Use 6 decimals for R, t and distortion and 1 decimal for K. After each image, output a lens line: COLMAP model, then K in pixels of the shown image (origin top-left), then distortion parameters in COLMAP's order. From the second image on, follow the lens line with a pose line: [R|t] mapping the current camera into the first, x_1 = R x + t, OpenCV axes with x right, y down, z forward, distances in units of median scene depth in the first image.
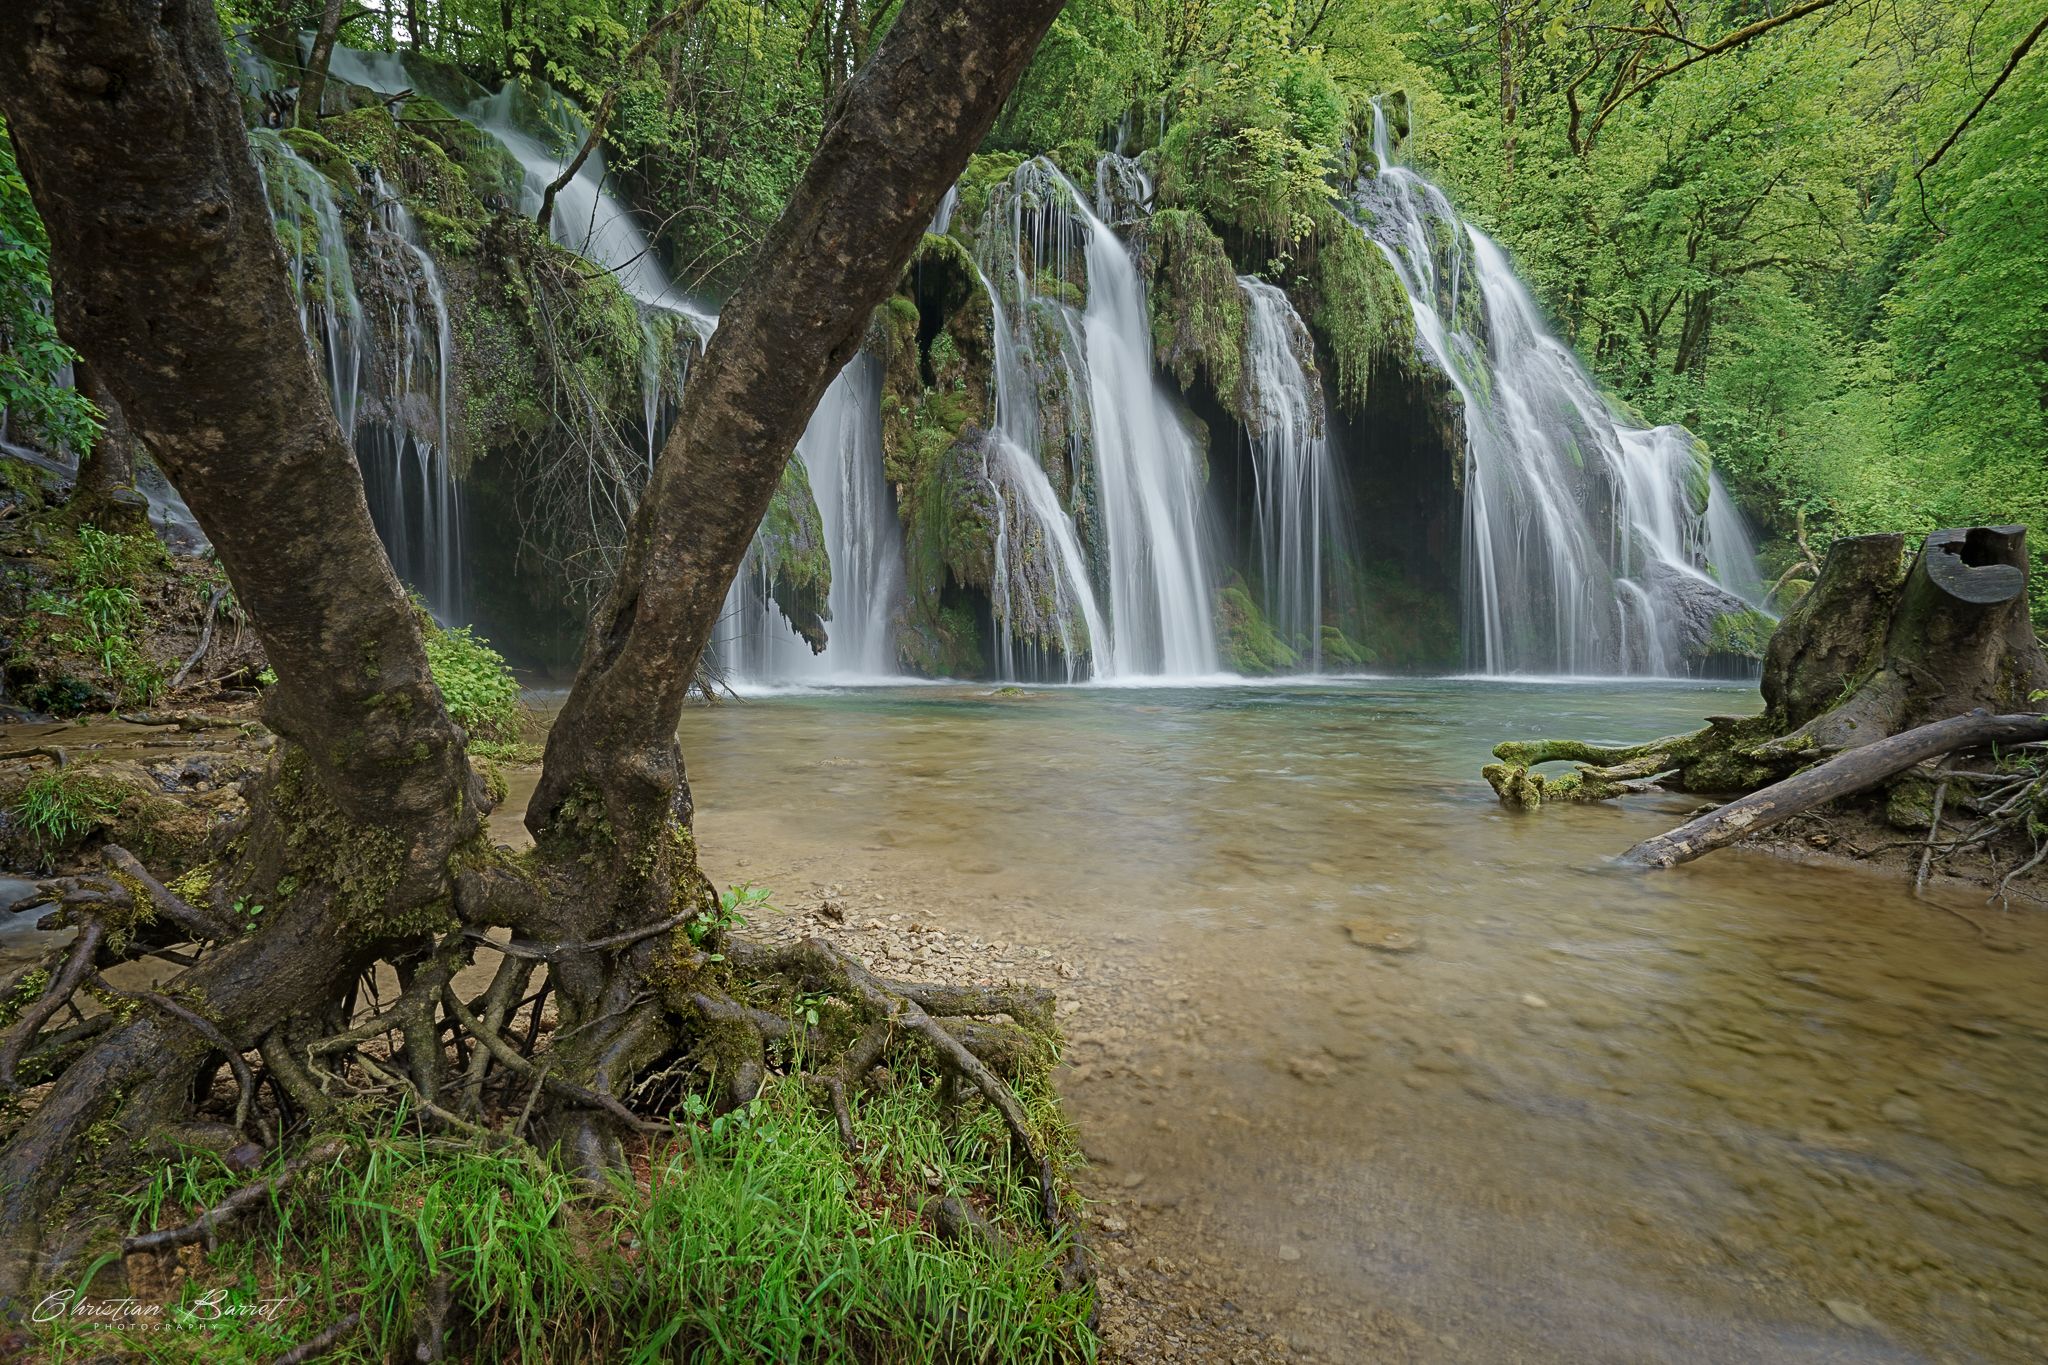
lens RADIAL K [[949.9, 0, 1020.8], [0, 949.9, 687.3], [0, 0, 1]] dist [0.003756, -0.000246]
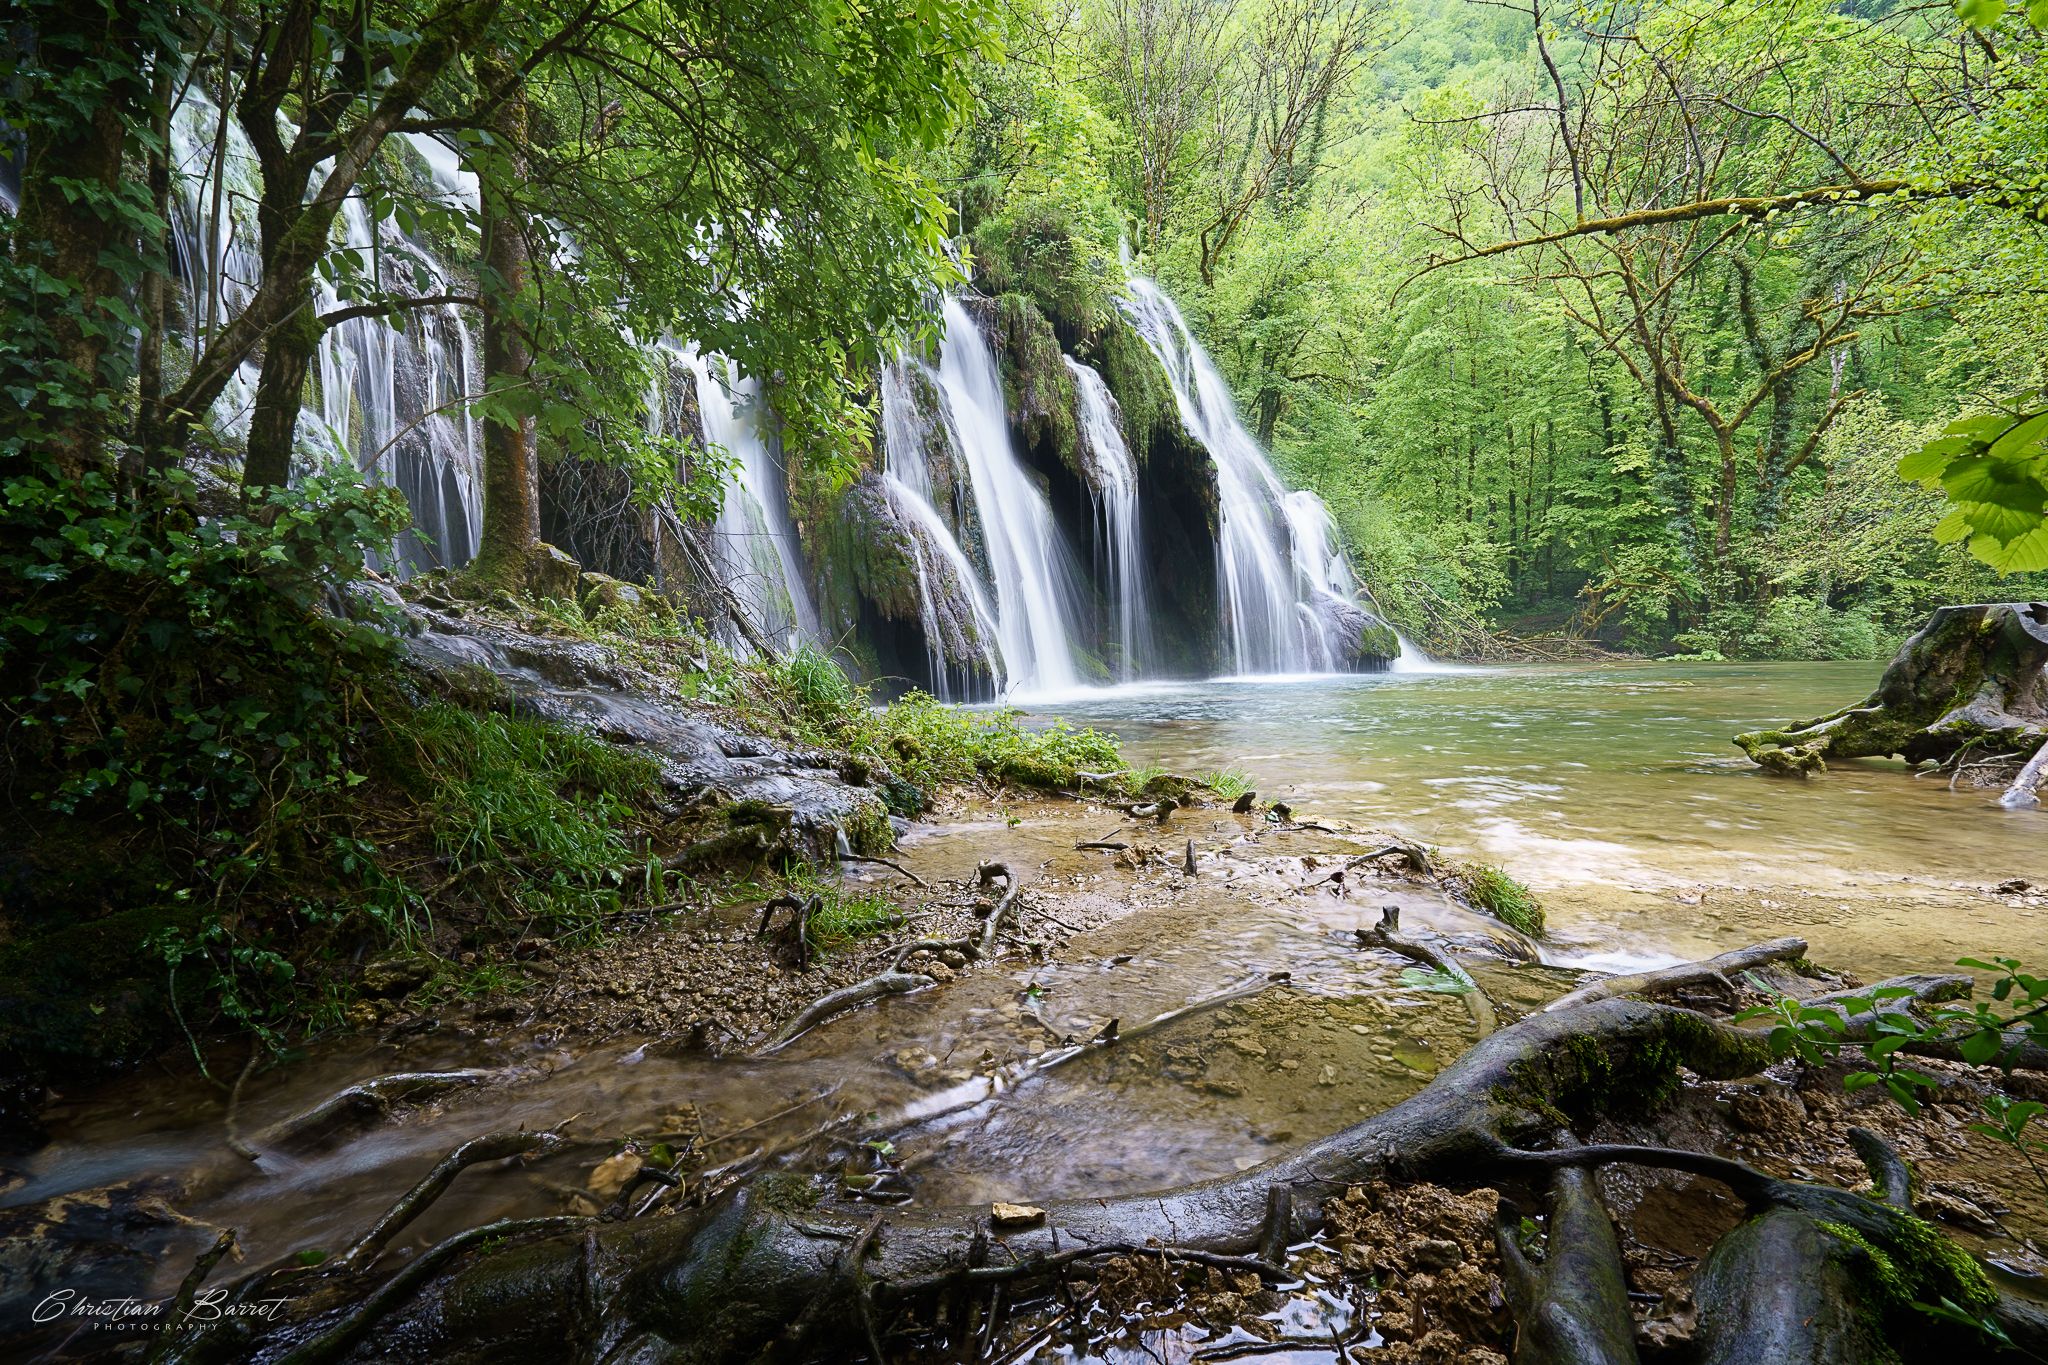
lens RADIAL K [[840.8, 0, 1034.2], [0, 840.8, 684.5], [0, 0, 1]] dist [-0.000412, -0.000081]
pose [[0.919059, -0.048165, 0.391167, -0.249246], [0.052569, 0.998617, -0.000553, -0.019371], [-0.390599, 0.021071, 0.920320, 0.045457]]
